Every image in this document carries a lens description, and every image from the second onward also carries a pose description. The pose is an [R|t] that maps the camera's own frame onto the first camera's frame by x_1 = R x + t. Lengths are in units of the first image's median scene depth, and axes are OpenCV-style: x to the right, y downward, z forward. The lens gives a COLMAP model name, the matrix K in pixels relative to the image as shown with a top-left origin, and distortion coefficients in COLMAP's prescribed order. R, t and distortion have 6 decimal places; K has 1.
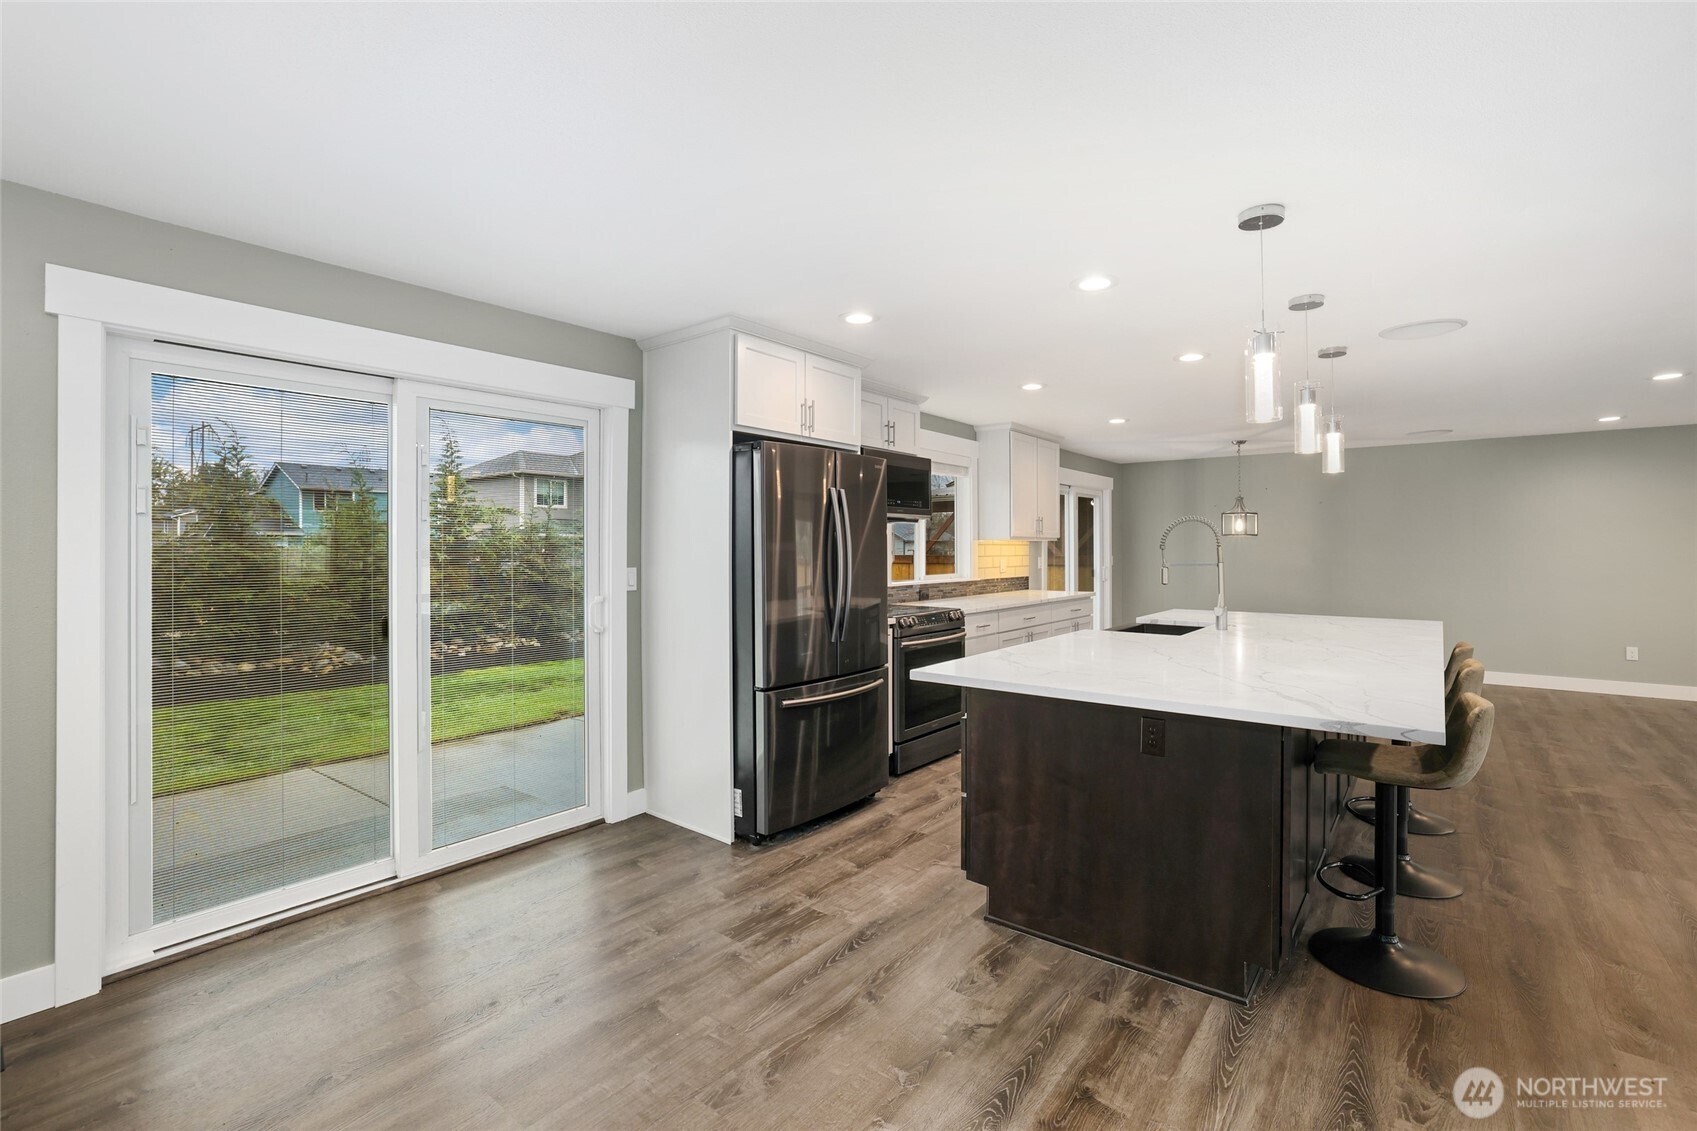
lens RADIAL K [[781.4, 0, 849.0], [0, 781.4, 553.1], [0, 0, 1]] dist [-0.000699, 0.000294]
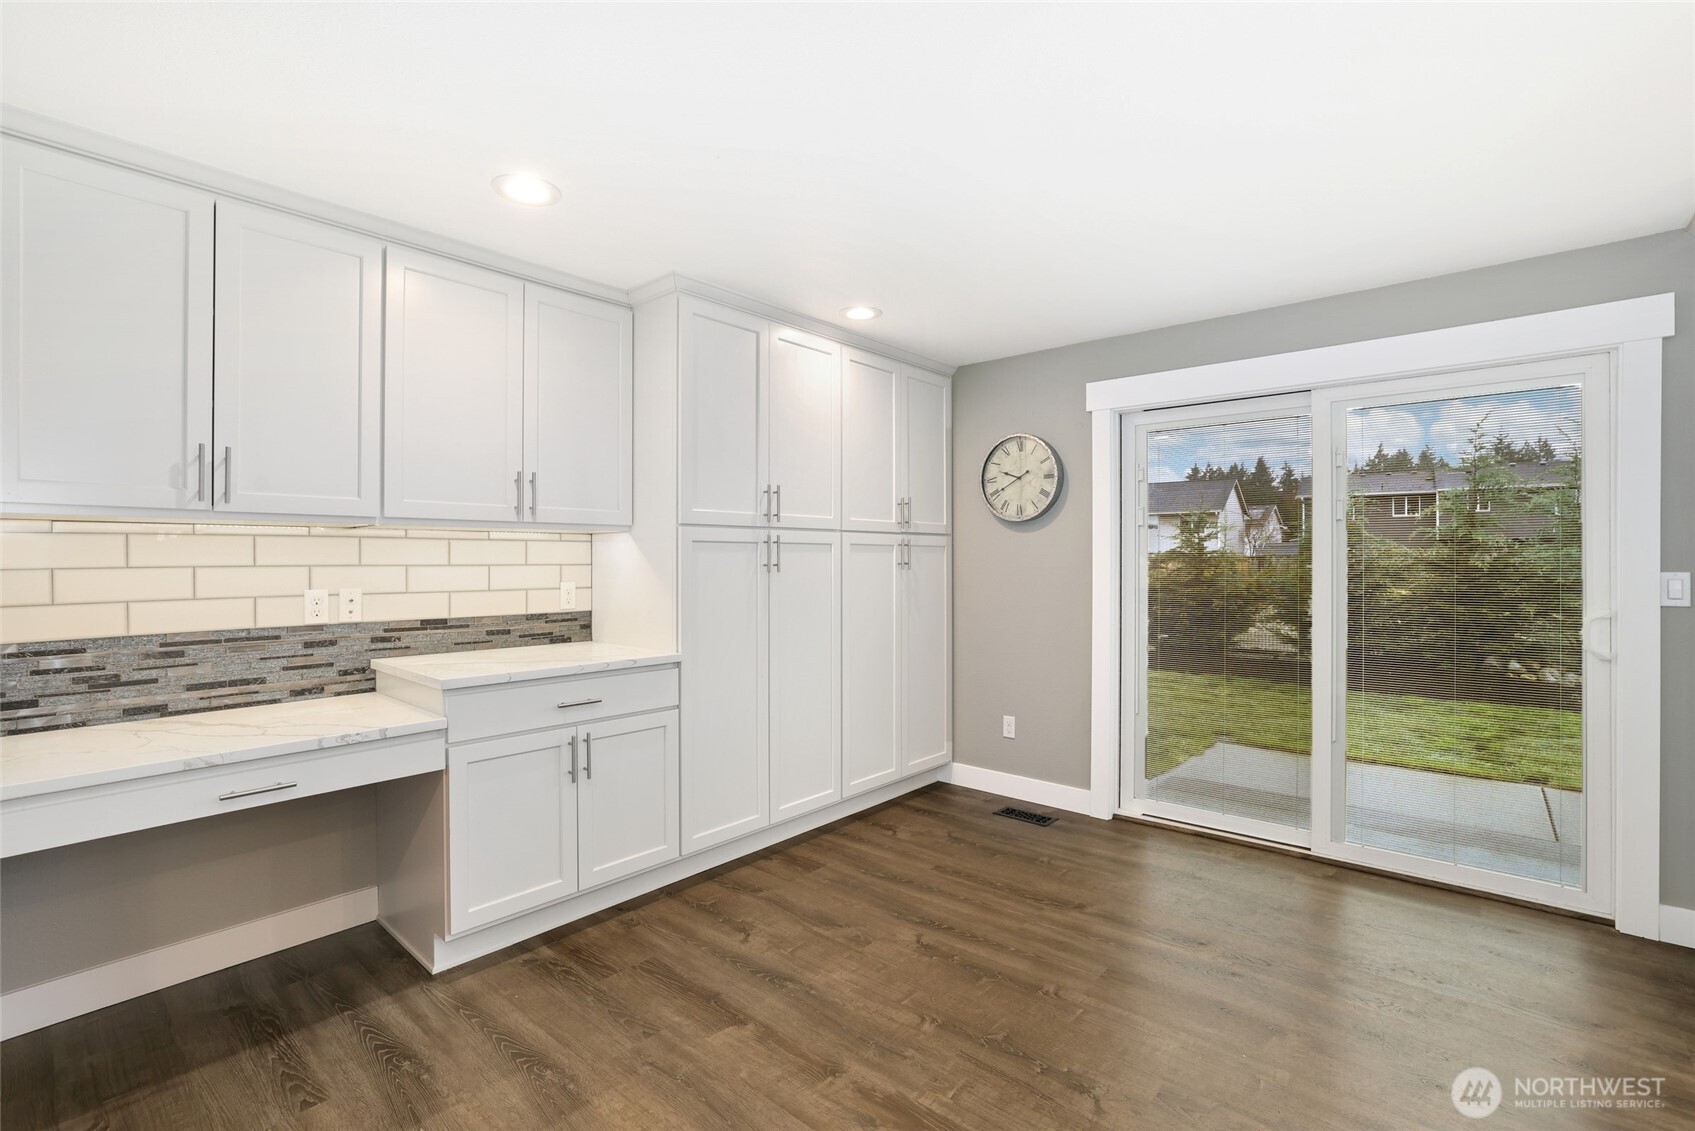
lens RADIAL K [[780.5, 0, 848.0], [0, 780.5, 553.1], [0, 0, 1]] dist [-0.000699, 0.000294]
pose [[-0.042333, -0.006563, -0.999082, 0.572797], [-0.007328, 0.999954, -0.006258, 0.016363], [0.999077, 0.007056, -0.042379, 0.433702]]
